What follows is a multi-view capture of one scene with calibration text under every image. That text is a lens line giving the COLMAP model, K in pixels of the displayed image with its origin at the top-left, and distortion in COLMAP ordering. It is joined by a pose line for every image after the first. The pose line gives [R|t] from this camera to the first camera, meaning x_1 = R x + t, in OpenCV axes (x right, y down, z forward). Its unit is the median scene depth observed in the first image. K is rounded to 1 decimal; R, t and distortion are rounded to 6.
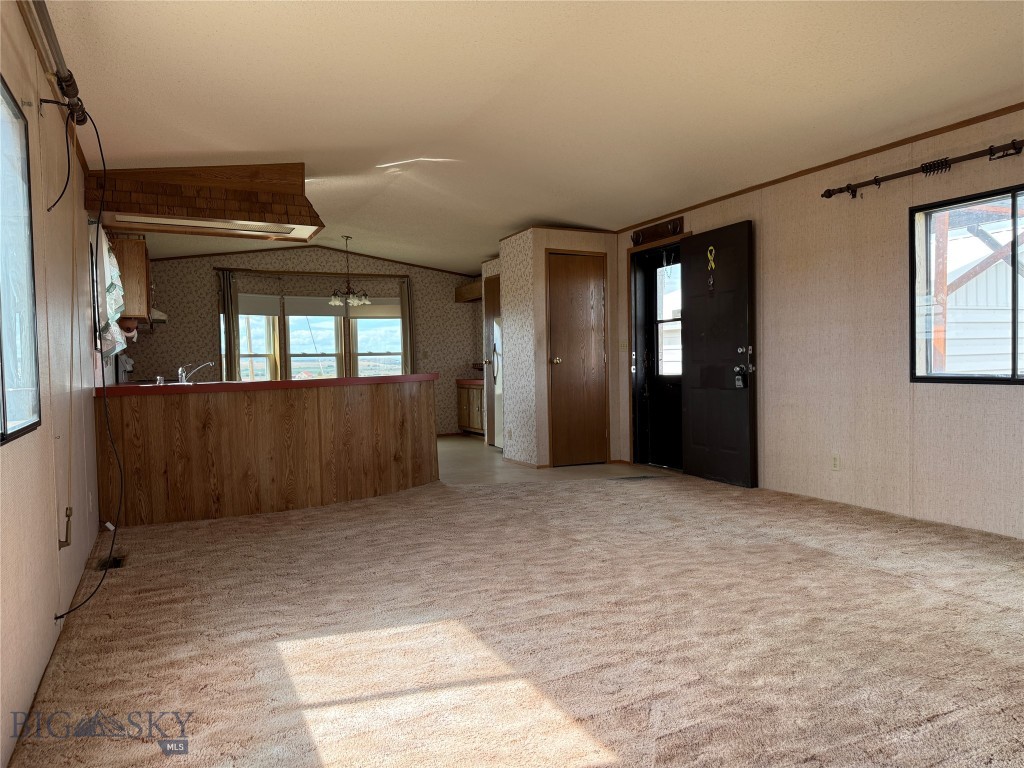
lens RADIAL K [[719.5, 0, 512.0], [0, 719.5, 384.0], [0, 0, 1]] dist [0.093808, -0.125197]
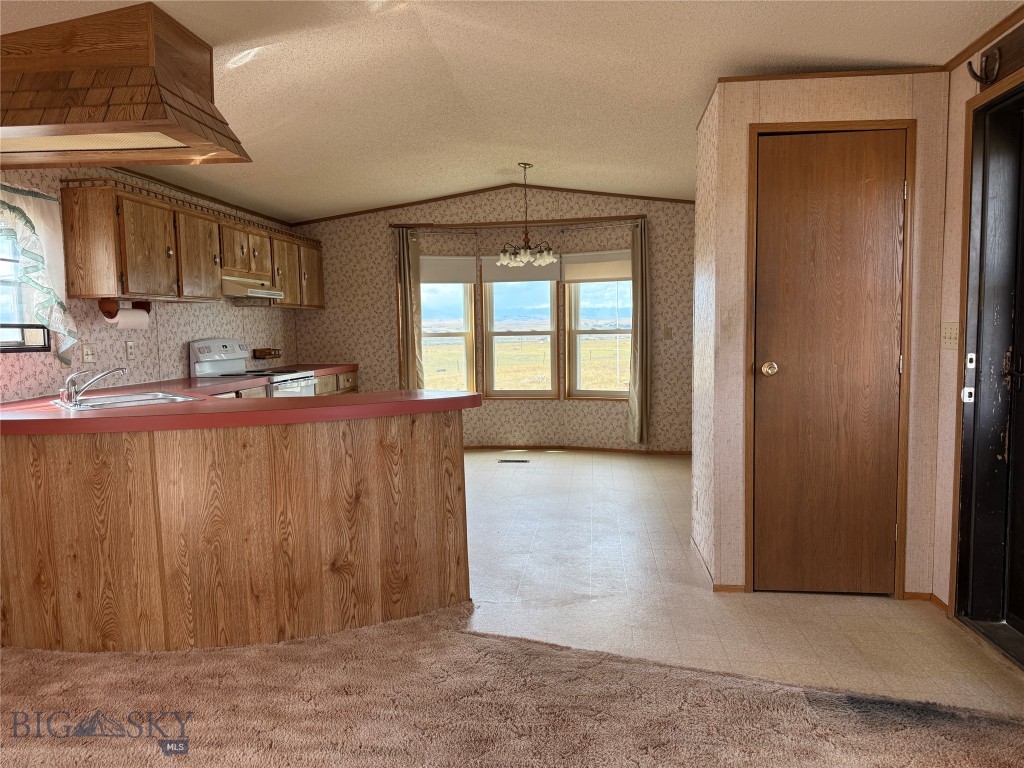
lens RADIAL K [[719.5, 0, 512.0], [0, 719.5, 384.0], [0, 0, 1]] dist [0.093808, -0.125197]
pose [[0.844501, 0.047207, -0.533470, 0.168468], [-0.015387, 0.997835, 0.063941, -0.048644], [0.535333, -0.045789, 0.843399, 0.500055]]
